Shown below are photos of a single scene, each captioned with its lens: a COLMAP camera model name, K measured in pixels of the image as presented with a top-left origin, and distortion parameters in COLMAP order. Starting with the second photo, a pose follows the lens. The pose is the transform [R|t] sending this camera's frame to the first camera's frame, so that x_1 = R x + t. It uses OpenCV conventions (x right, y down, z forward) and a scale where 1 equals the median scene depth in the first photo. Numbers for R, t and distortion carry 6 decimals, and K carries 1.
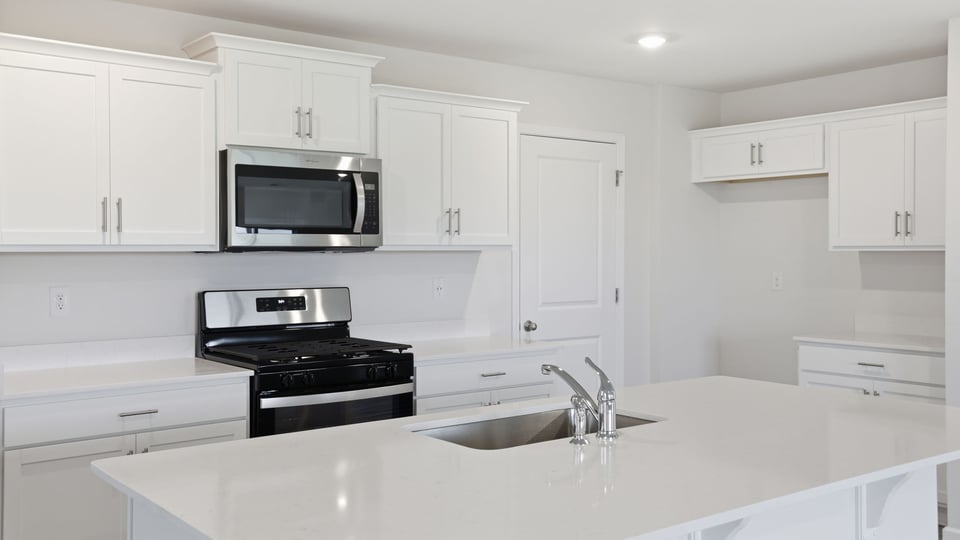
lens RADIAL K [[929.6, 0, 476.6], [0, 929.6, 257.0], [0, 0, 1]] dist [0.026101, 0.014657]
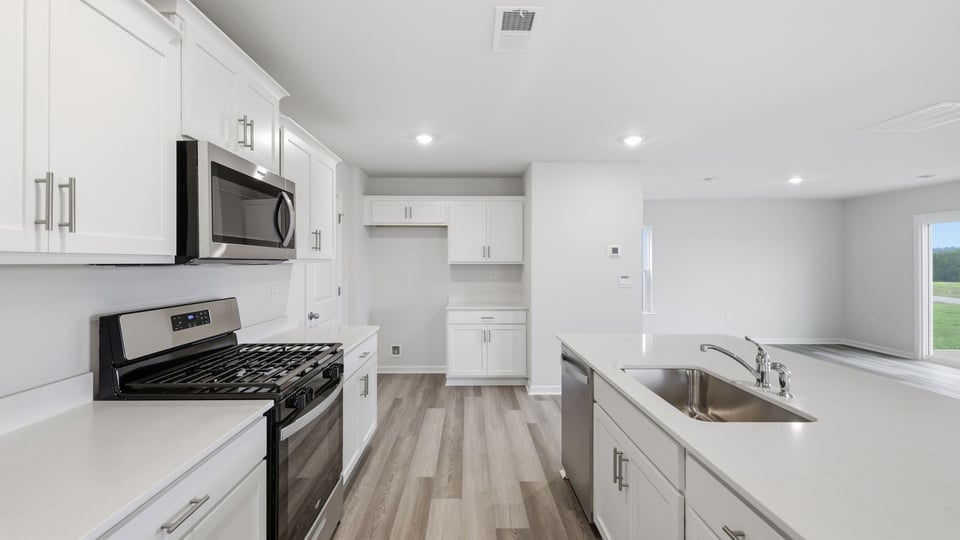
lens RADIAL K [[407.7, 0, 476.1], [0, 407.7, 264.1], [0, 0, 1]] dist [0.013276, -0.000256]
pose [[0.597867, 0.001715, 0.801593, -0.365537], [0.001403, 0.999994, -0.003186, -0.003950], [-0.801594, 0.003029, 0.597861, 0.514808]]
